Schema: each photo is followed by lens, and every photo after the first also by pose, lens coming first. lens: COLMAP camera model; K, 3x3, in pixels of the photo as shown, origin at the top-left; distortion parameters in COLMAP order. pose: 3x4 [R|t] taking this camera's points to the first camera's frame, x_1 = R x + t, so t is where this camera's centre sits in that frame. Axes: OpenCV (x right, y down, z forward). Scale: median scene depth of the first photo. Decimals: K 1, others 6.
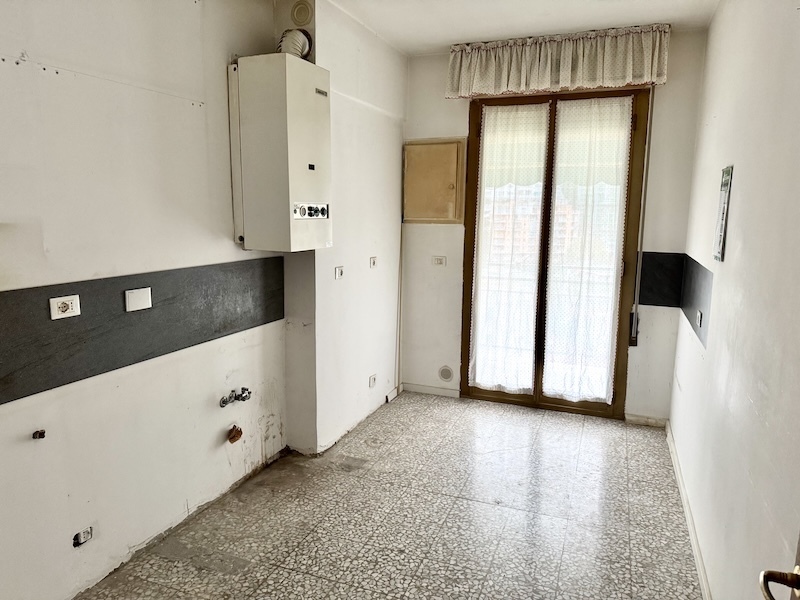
lens RADIAL K [[563.2, 0, 400.3], [0, 563.2, 300.2], [0, 0, 1]] dist [-0.011010, -0.024065]
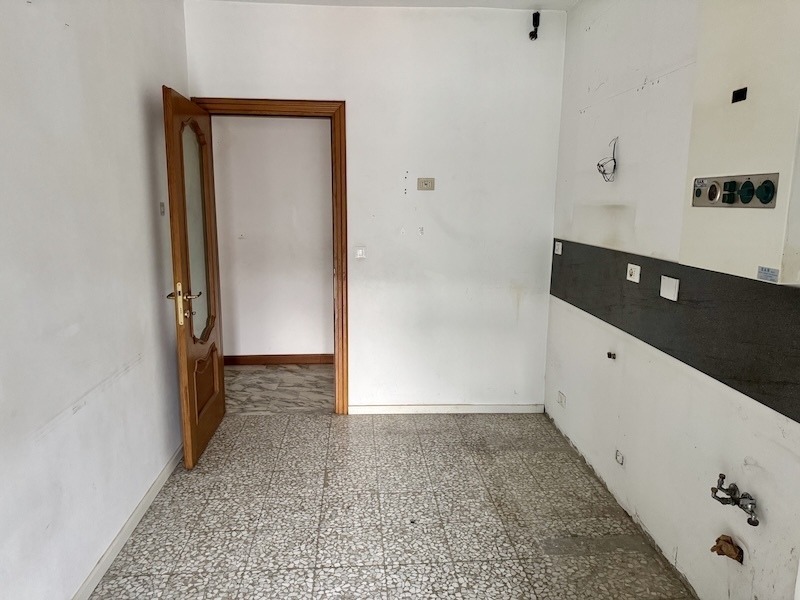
lens RADIAL K [[563.2, 0, 400.8], [0, 563.2, 299.6], [0, 0, 1]] dist [-0.011010, -0.024065]
pose [[-0.904600, 0.057953, -0.422304, 0.361938], [-0.082678, 0.948046, 0.307201, -0.241512], [0.418167, 0.312810, -0.852811, 1.634734]]
